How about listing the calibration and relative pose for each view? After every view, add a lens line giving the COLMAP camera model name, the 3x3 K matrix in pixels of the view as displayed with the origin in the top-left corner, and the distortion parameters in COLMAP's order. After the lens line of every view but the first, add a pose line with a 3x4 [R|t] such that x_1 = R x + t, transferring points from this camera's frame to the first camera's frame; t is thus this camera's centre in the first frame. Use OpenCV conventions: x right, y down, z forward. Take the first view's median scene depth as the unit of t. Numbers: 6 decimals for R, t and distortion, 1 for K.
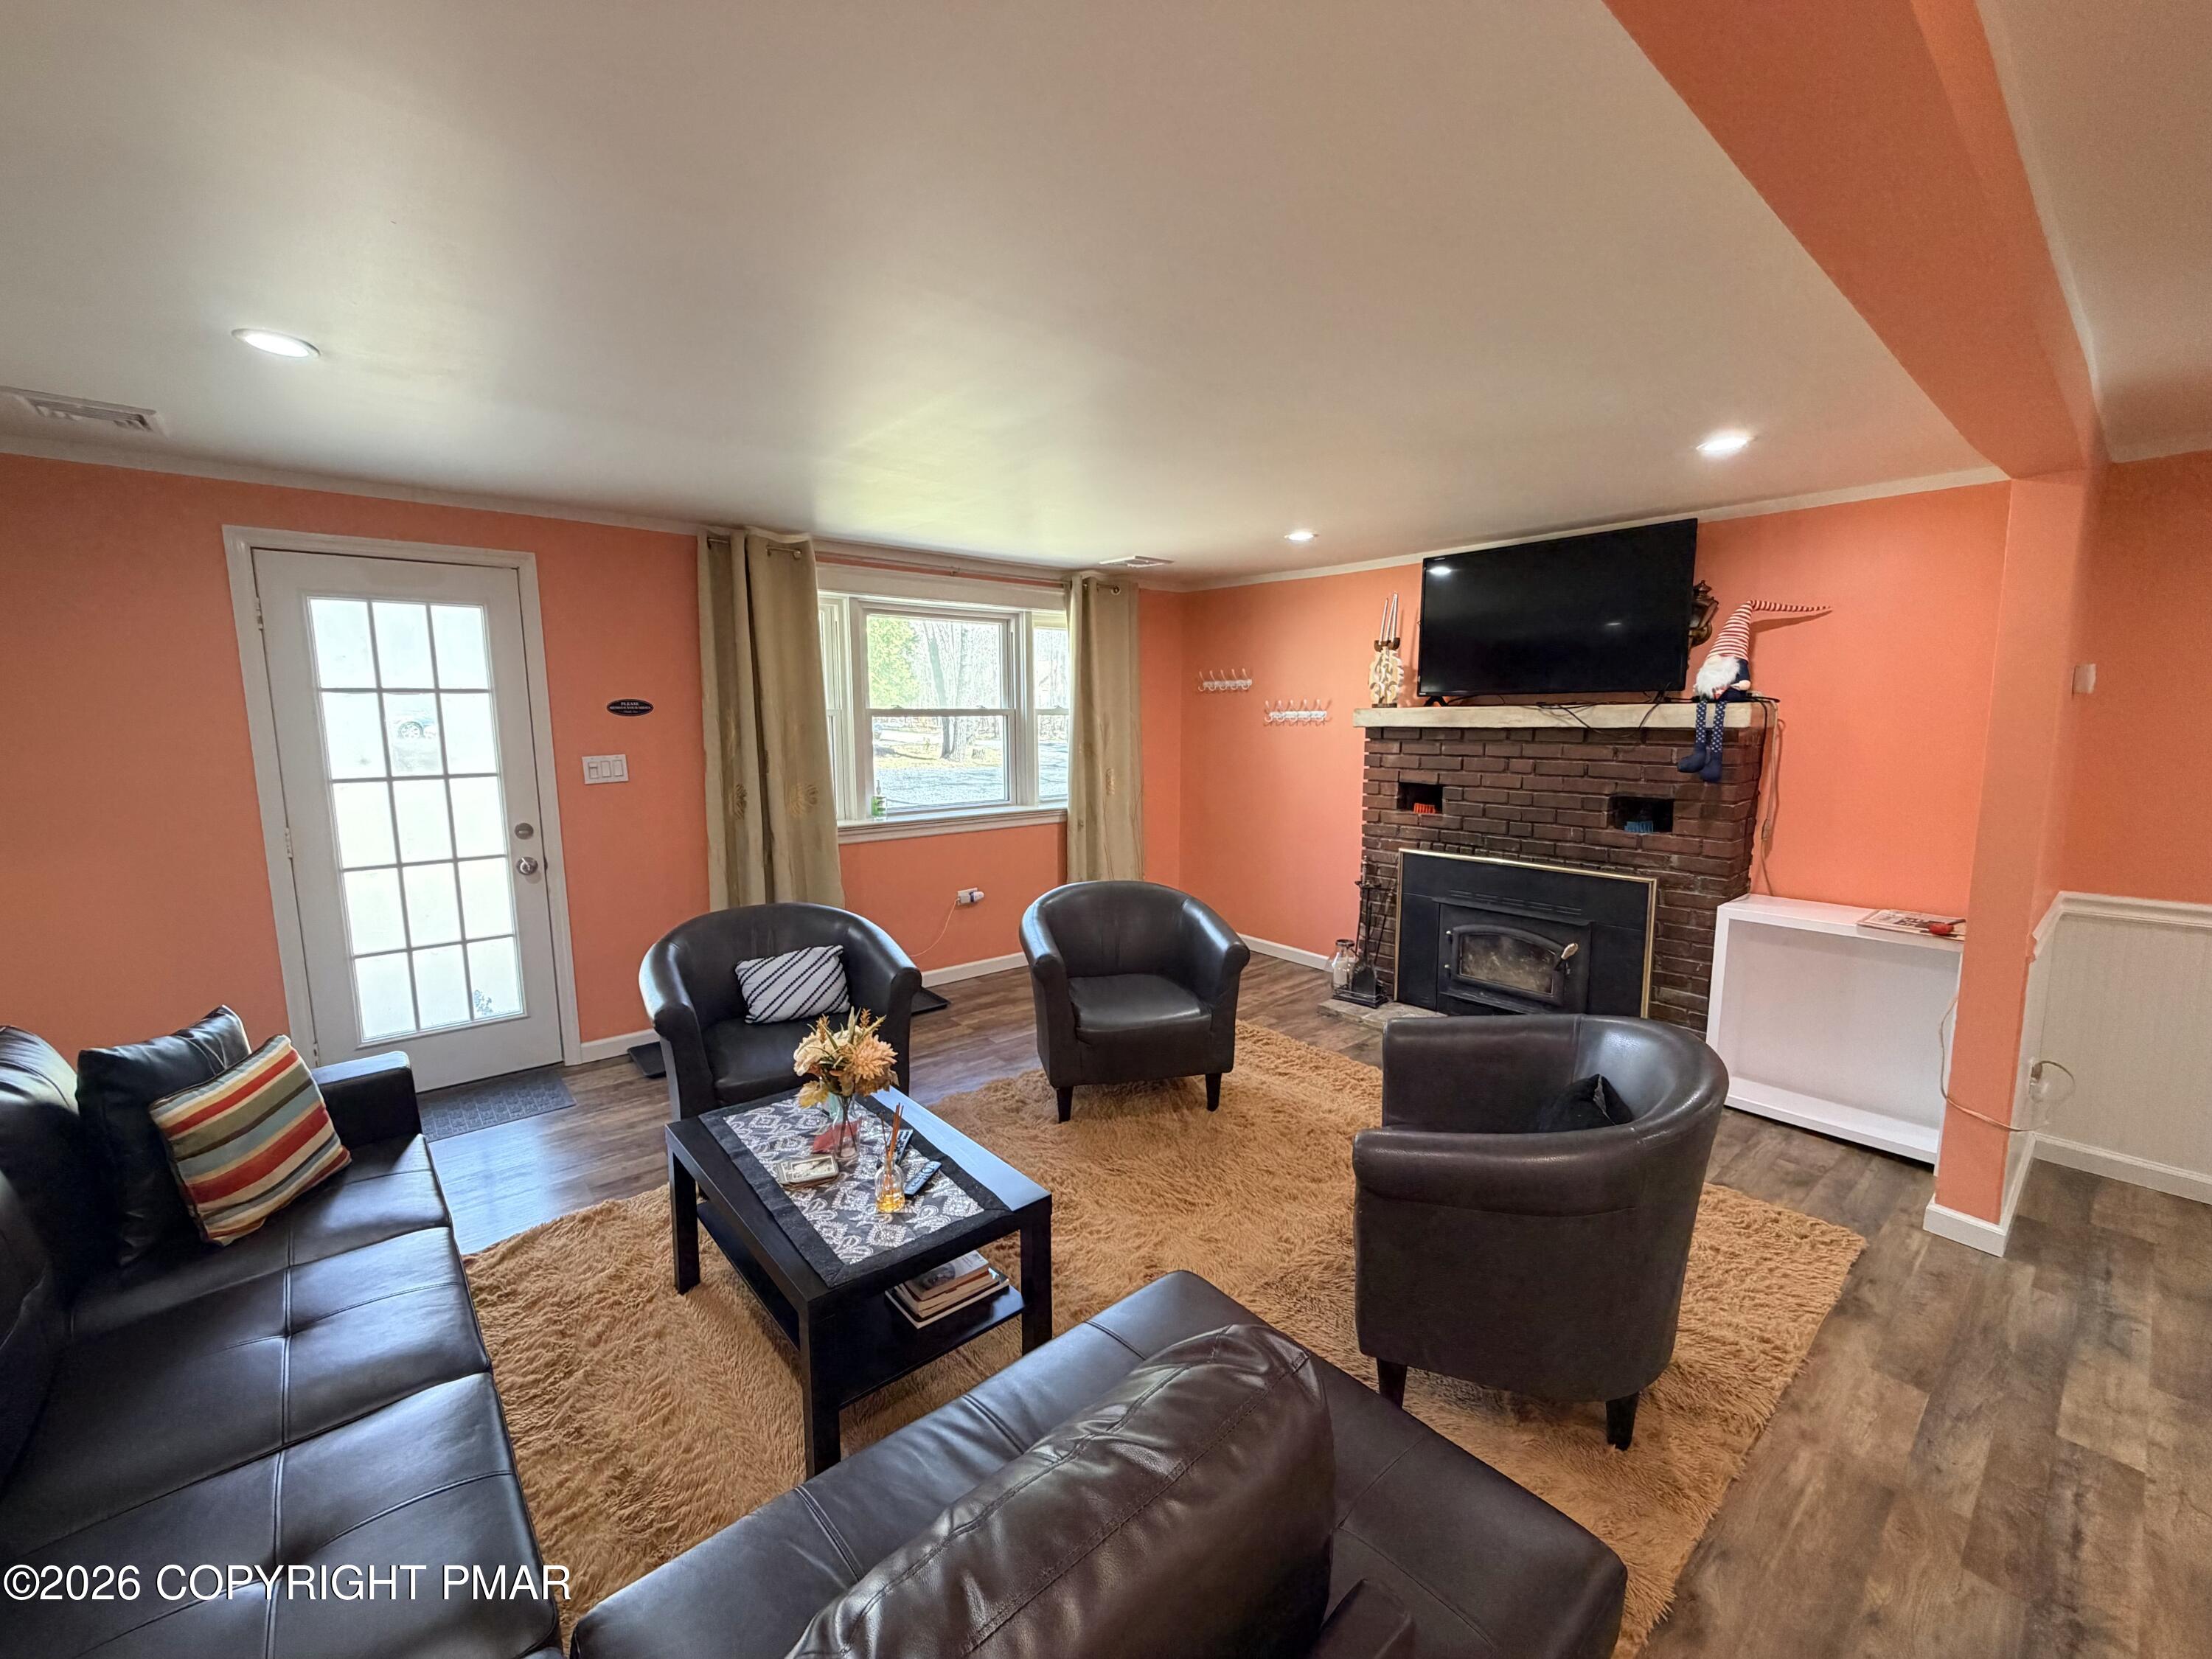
lens RADIAL K [[893.6, 0, 1102.2], [0, 893.6, 824.3], [0, 0, 1]] dist [0.001553, 0.000316]
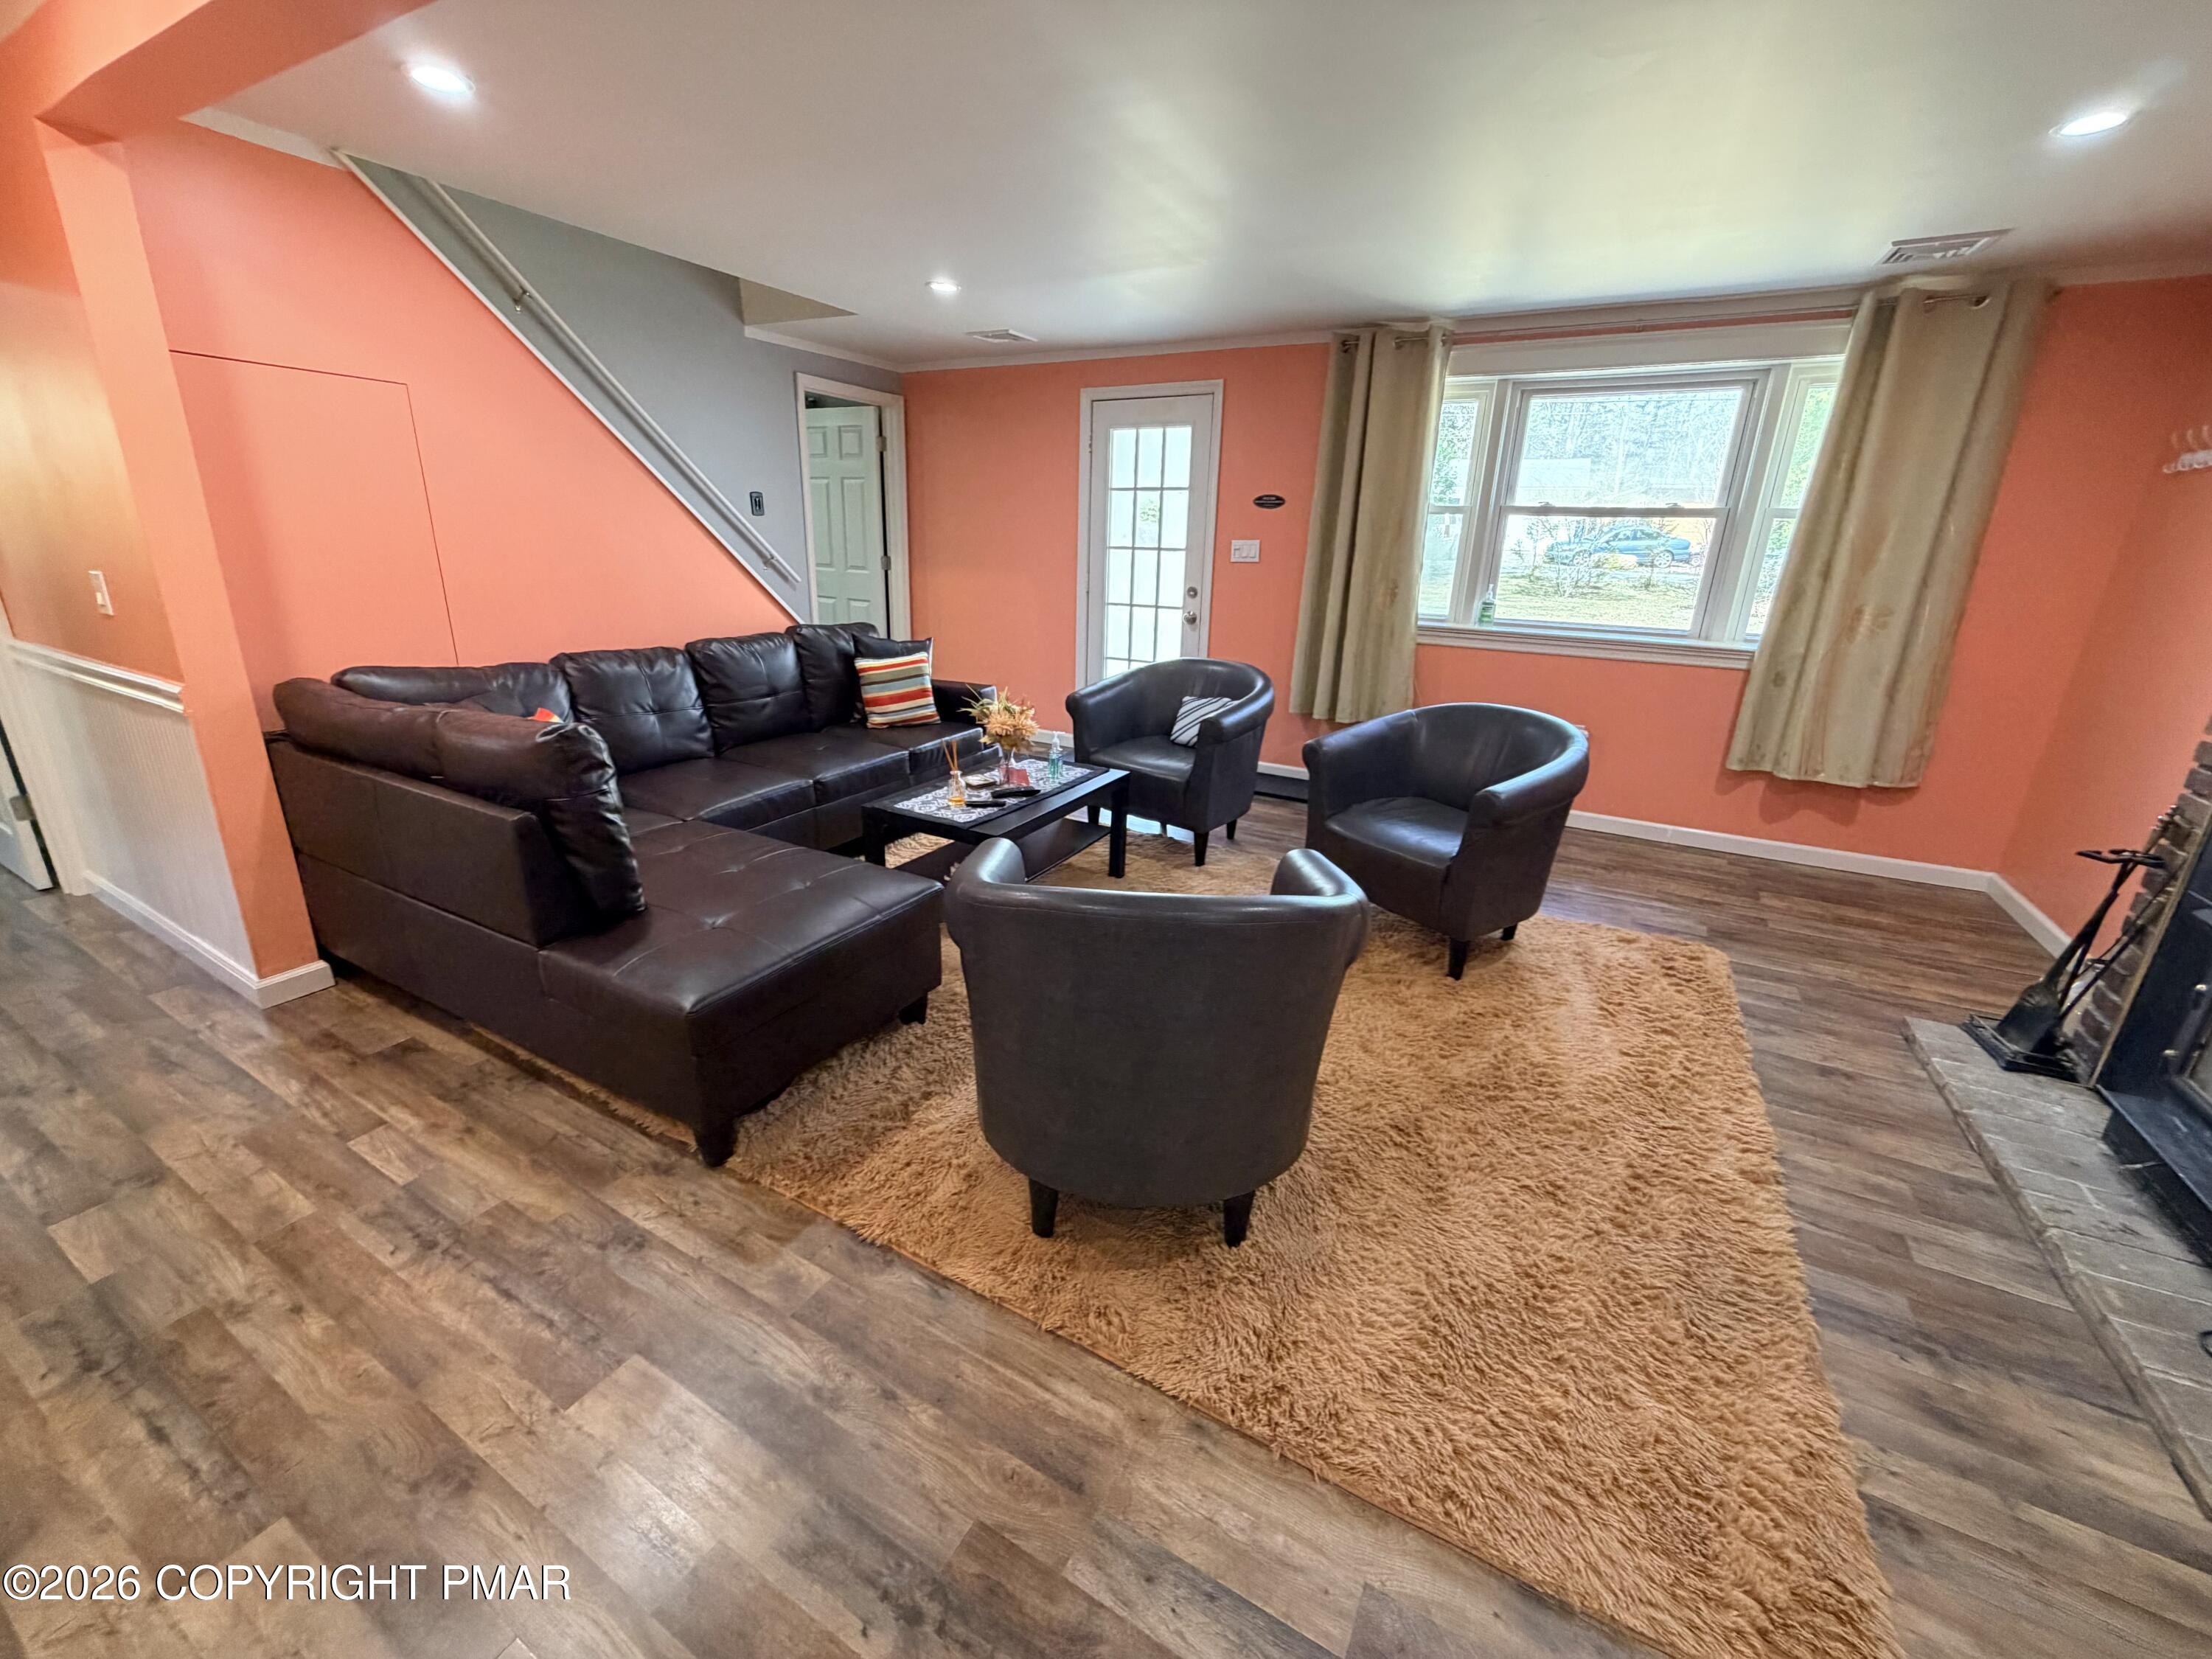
lens RADIAL K [[893.6, 0, 1098.4], [0, 893.6, 829.2], [0, 0, 1]] dist [0.001553, 0.000316]
pose [[0.341832, 0.306142, -0.888497, 0.669436], [-0.148025, 0.951188, 0.270794, 0.003217], [0.928030, 0.038953, 0.370463, 0.344248]]
